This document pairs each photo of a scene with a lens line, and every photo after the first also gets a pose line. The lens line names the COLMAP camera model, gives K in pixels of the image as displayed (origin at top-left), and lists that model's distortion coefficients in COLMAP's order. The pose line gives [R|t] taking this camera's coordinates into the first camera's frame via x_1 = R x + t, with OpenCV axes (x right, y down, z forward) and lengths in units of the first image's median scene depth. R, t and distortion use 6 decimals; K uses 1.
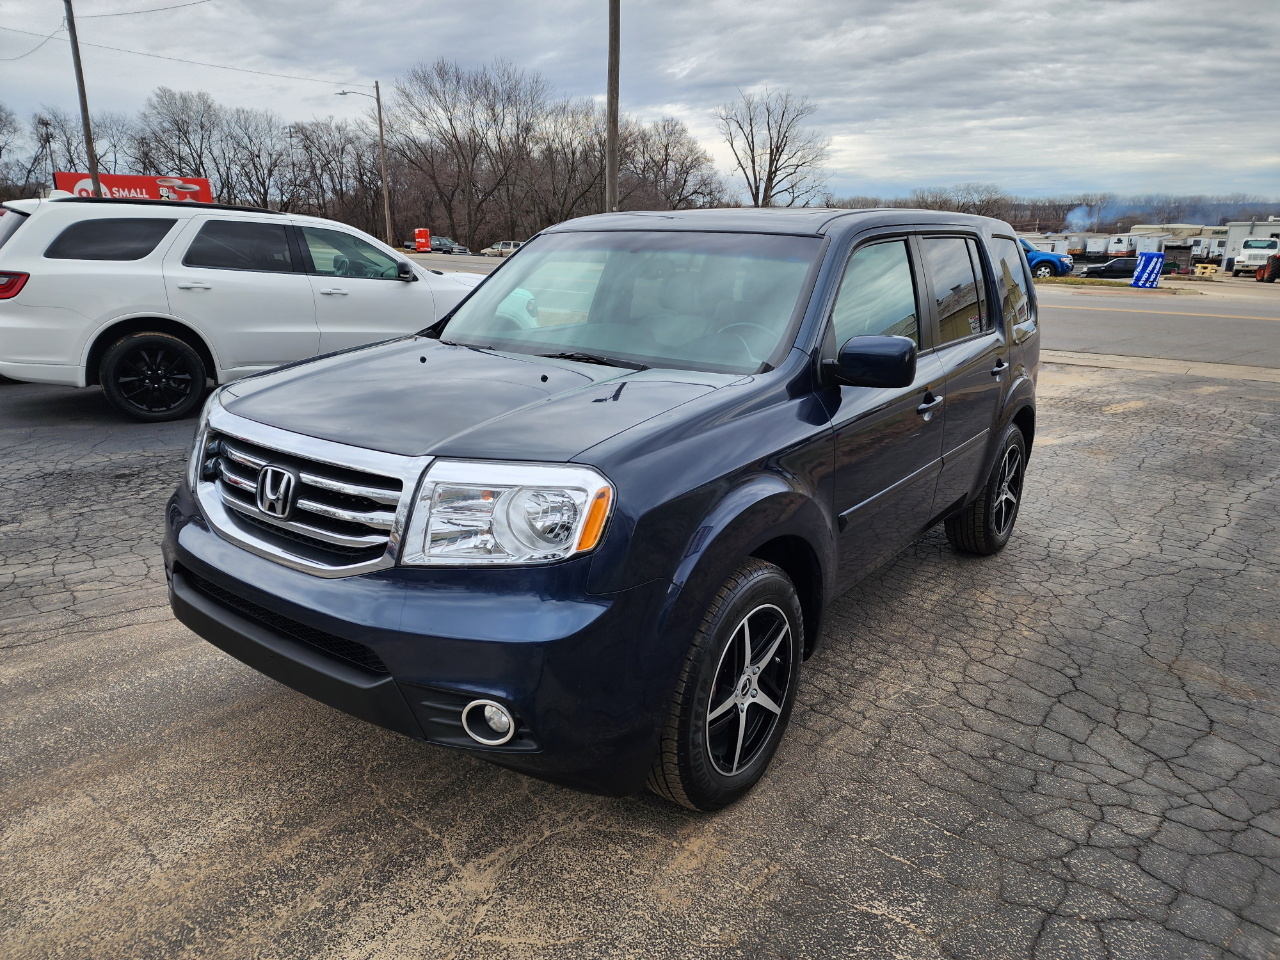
lens RADIAL K [[848.5, 0, 633.2], [0, 848.5, 479.9], [0, 0, 1]] dist [0.076690, -0.063931]
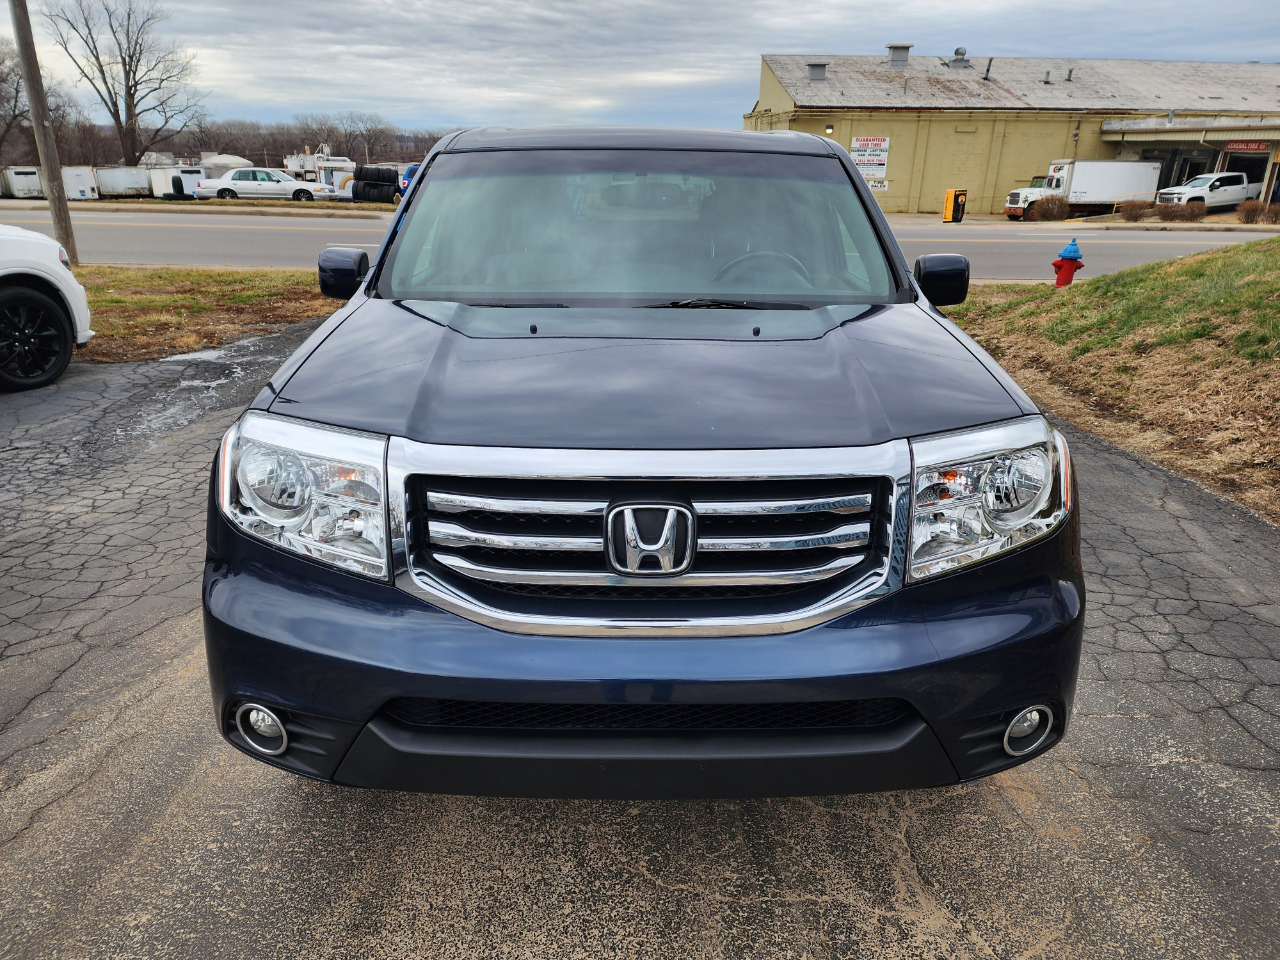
lens RADIAL K [[853.3, 0, 645.5], [0, 853.3, 475.8], [0, 0, 1]] dist [0.075995, -0.063360]
pose [[0.789238, -0.209124, 0.577383, -0.754904], [0.169977, 0.977887, 0.121838, -0.112123], [-0.590095, 0.001983, 0.807332, 0.426538]]
